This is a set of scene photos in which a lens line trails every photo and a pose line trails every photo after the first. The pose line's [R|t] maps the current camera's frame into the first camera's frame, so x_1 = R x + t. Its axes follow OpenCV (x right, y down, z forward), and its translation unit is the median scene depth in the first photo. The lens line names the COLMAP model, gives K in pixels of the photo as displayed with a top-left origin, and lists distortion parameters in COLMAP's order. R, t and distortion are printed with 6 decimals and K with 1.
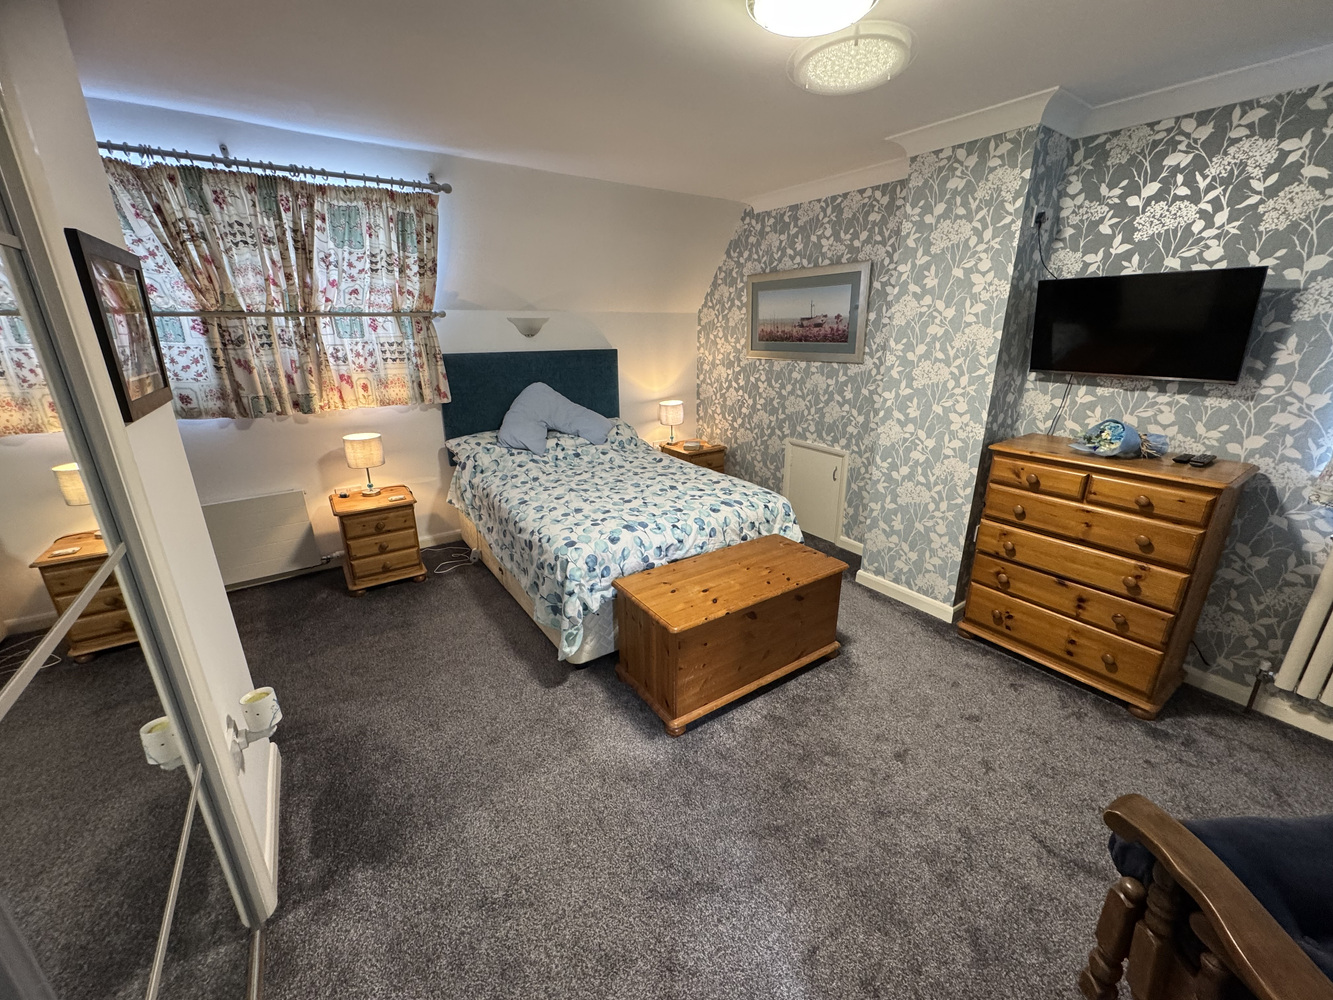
lens RADIAL K [[532.8, 0, 666.1], [0, 532.8, 499.4], [0, 0, 1]] dist [0.000223, 0.000019]
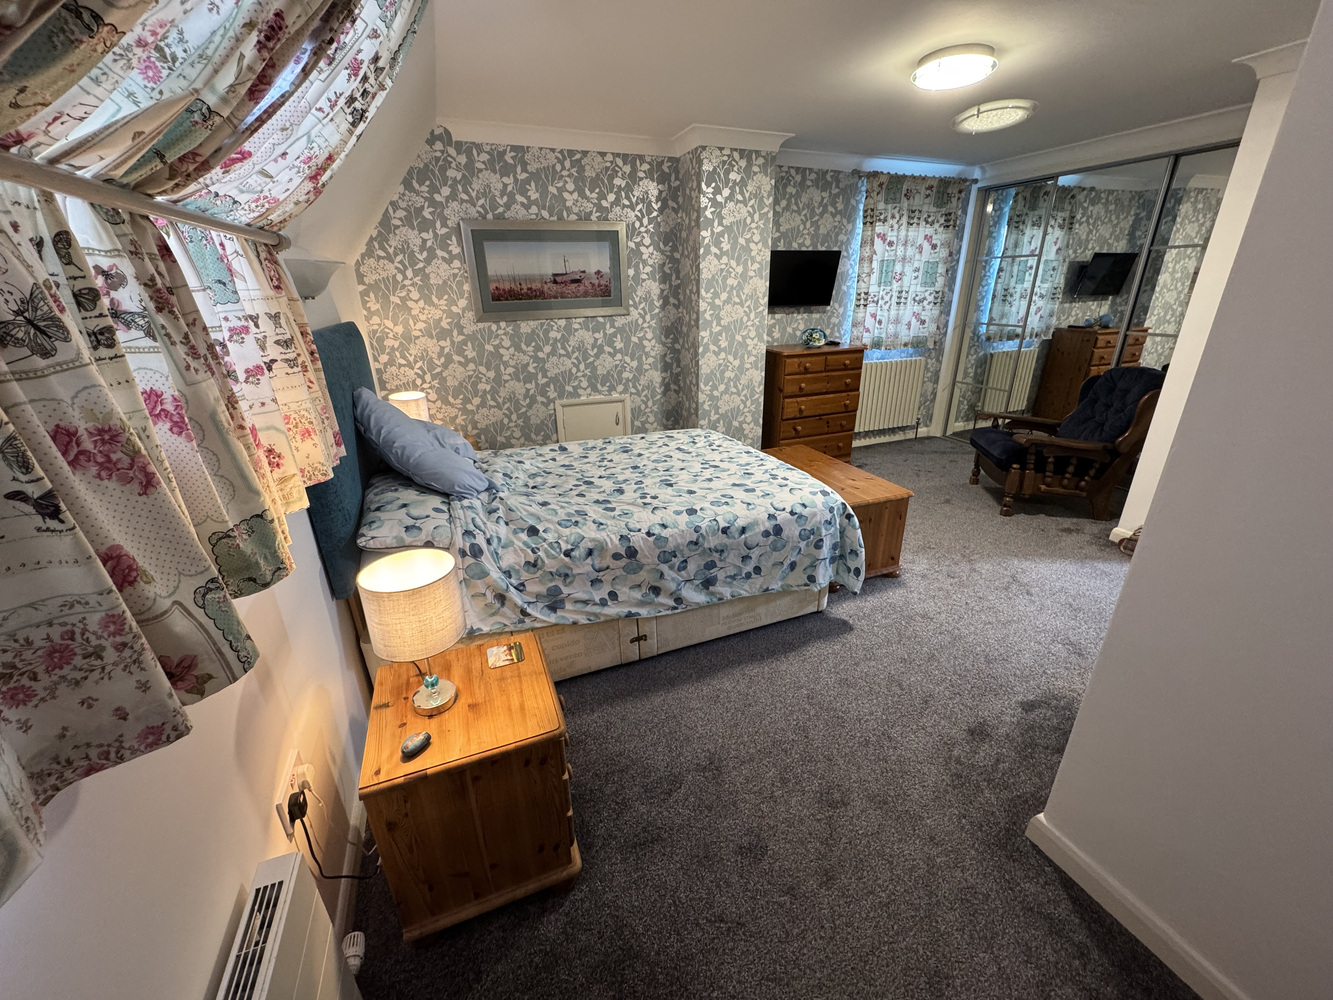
lens RADIAL K [[532.8, 0, 666.5], [0, 532.8, 498.7], [0, 0, 1]] dist [0.000223, 0.000019]
pose [[0.217127, -0.360895, 0.906979, -0.834626], [0.320327, 0.904035, 0.283039, -0.206234], [-0.922088, 0.229075, 0.311895, 0.694065]]
